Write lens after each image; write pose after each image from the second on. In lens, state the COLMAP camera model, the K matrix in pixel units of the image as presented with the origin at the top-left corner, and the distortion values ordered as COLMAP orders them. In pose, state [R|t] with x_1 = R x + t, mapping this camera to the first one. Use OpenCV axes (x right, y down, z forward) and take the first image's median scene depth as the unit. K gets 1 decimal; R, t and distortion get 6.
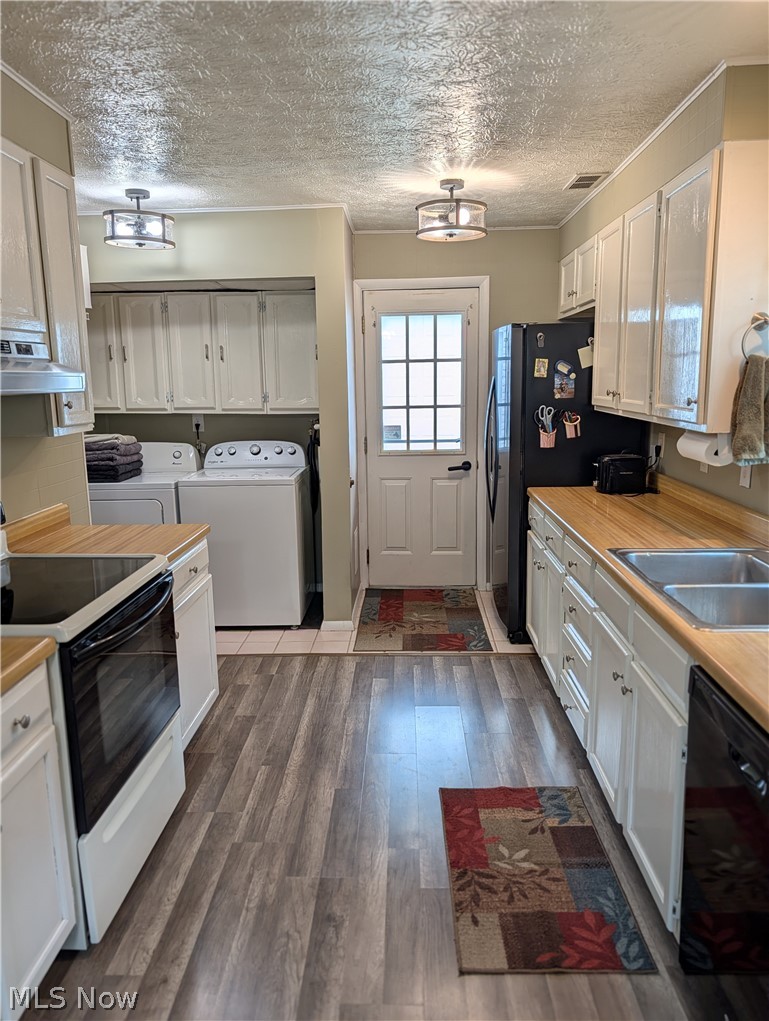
lens RADIAL K [[738.8, 0, 389.7], [0, 738.8, 507.1], [0, 0, 1]] dist [0.018180, -0.001139]
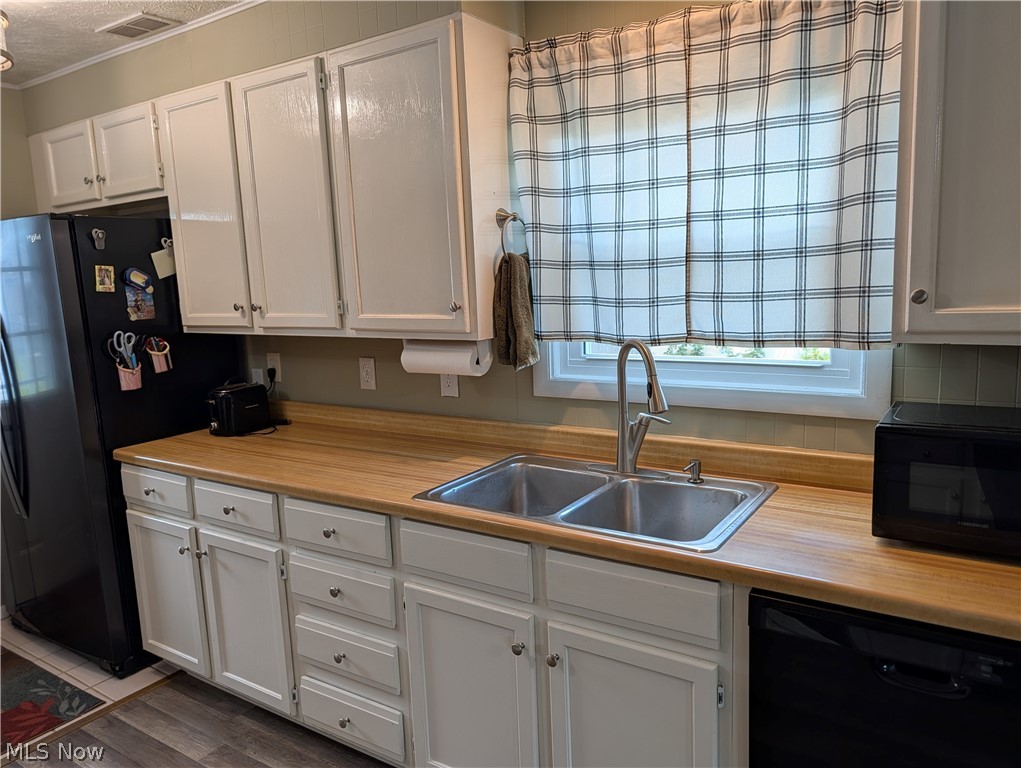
lens RADIAL K [[738.8, 0, 515.0], [0, 738.8, 388.1], [0, 0, 1]] dist [0.018180, -0.001139]
pose [[0.536785, -0.135256, 0.832807, -0.186750], [0.179785, 0.982734, 0.043725, -0.046922], [-0.824342, 0.126256, 0.551833, 0.303038]]
